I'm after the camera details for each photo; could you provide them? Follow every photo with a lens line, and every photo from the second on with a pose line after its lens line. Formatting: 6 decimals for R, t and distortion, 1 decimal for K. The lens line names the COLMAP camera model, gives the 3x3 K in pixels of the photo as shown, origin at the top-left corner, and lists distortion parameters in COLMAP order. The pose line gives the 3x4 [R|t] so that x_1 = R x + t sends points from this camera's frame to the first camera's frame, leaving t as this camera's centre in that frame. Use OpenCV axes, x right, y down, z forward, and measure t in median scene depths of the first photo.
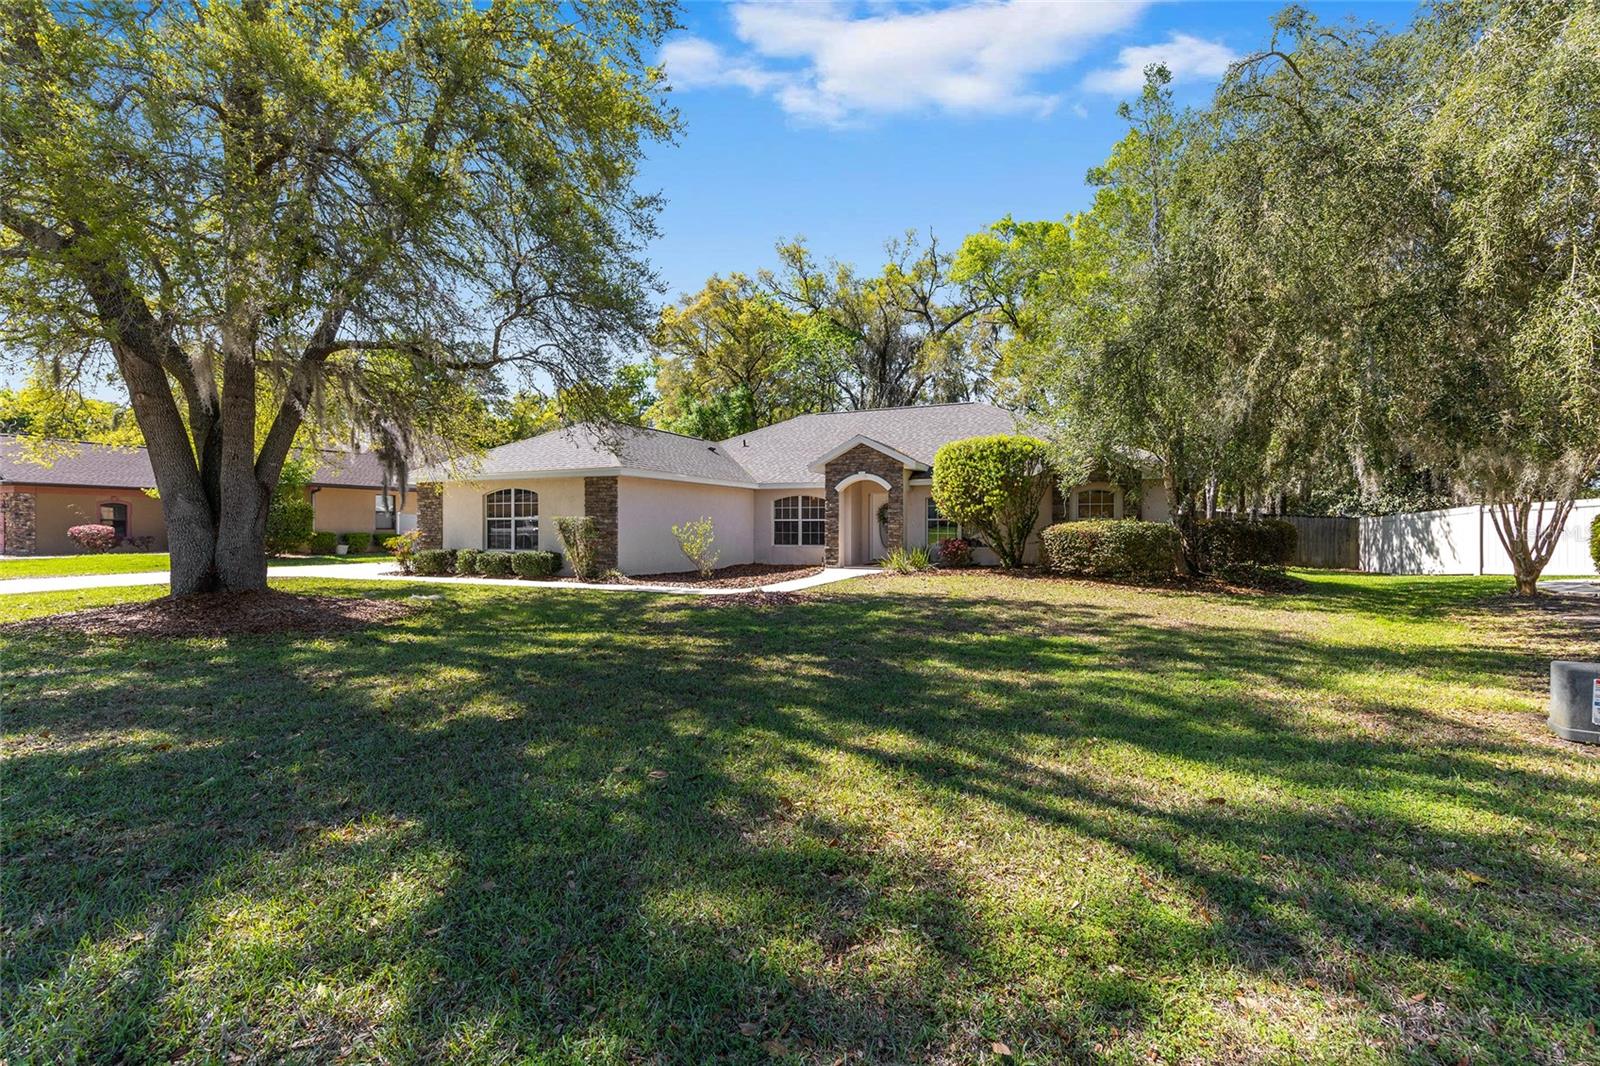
lens RADIAL K [[658.0, 0, 803.7], [0, 658.0, 535.2], [0, 0, 1]] dist [0.001511, 0.000124]
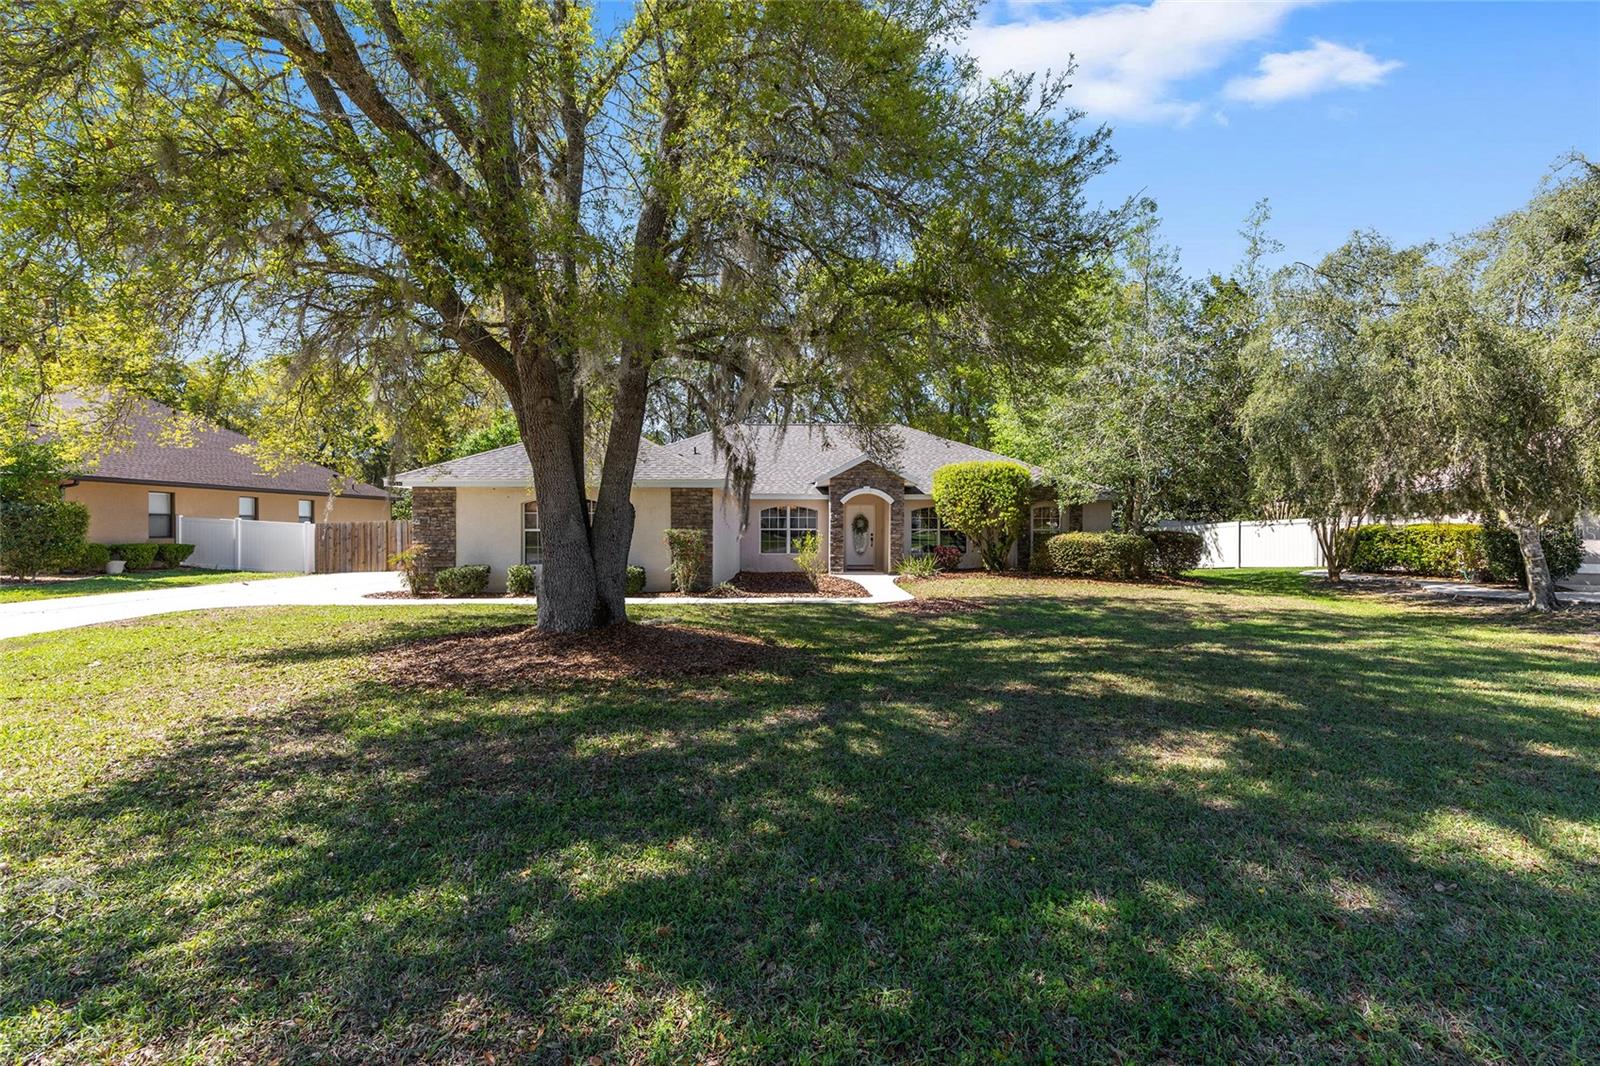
lens RADIAL K [[658.0, 0, 803.7], [0, 658.0, 535.2], [0, 0, 1]] dist [0.001511, 0.000124]
pose [[0.912381, -0.003358, 0.409328, -0.520092], [0.003728, 0.999993, -0.000106, -0.017159], [-0.409325, 0.001622, 0.912387, 0.044360]]
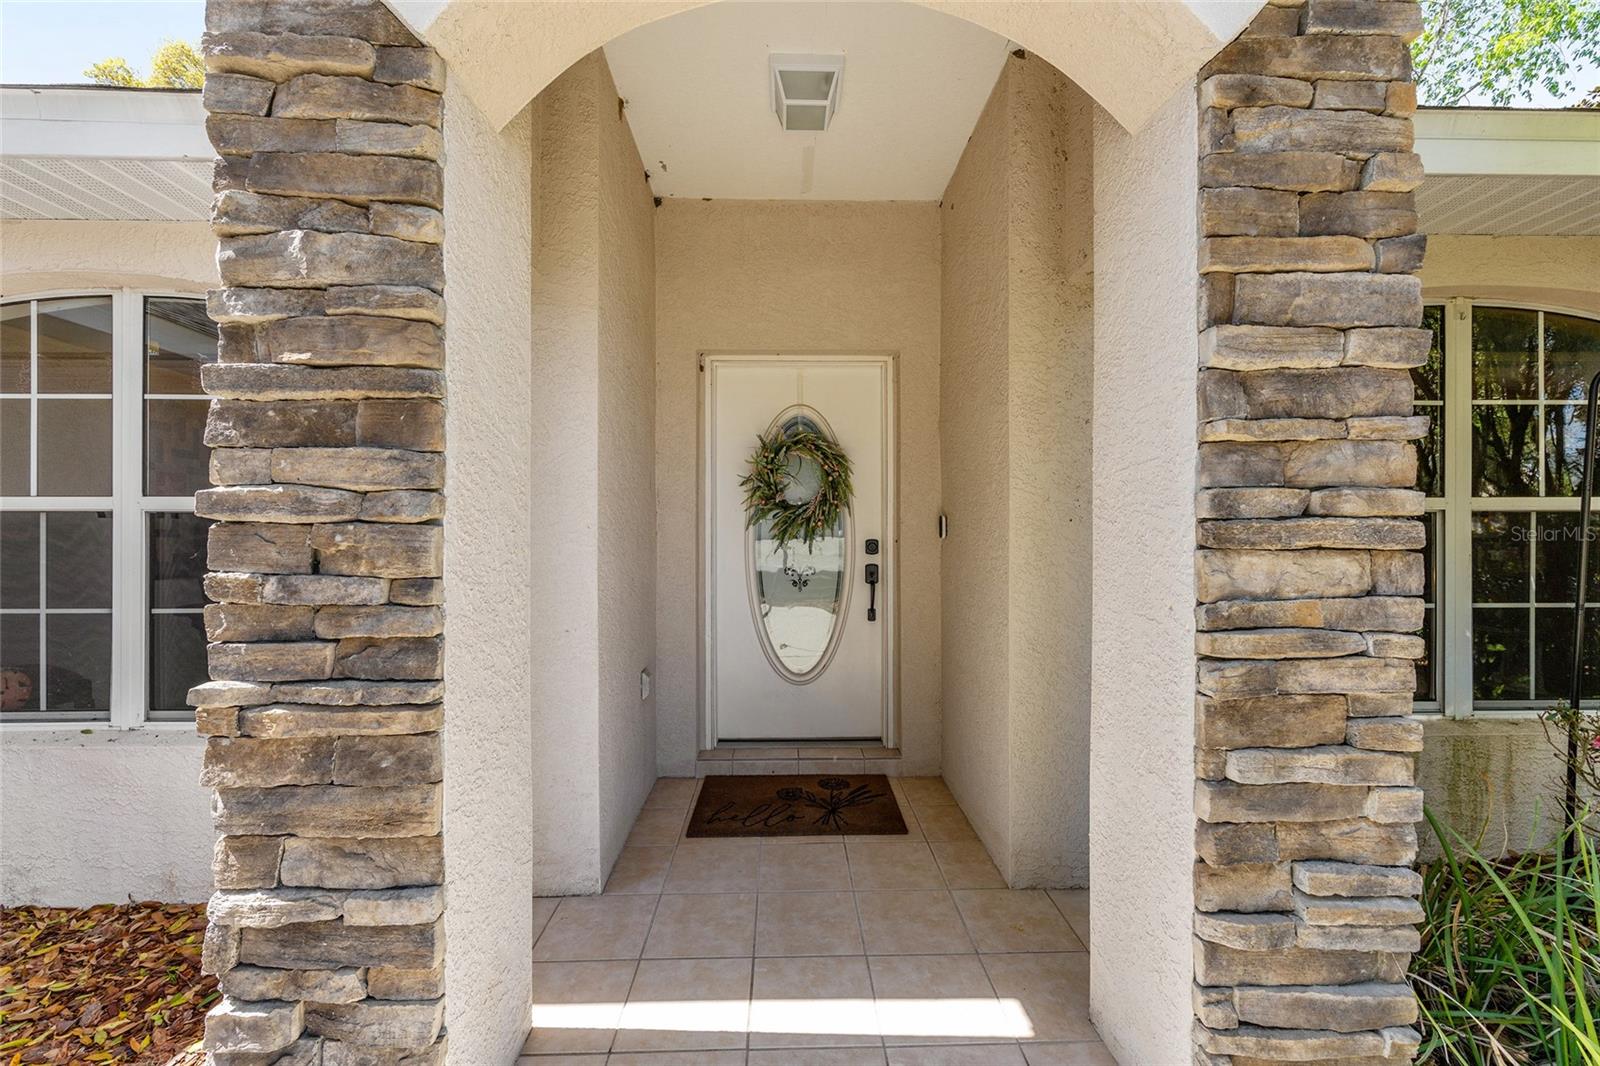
lens RADIAL K [[642.2, 0, 801.1], [0, 642.2, 527.2], [0, 0, 1]] dist [-0.001322, -0.000031]
pose [[0.902448, 0.004456, 0.430775, 0.067247], [0.005404, 0.999751, -0.021661, -0.019800], [-0.430764, 0.021876, 0.902199, 1.071325]]
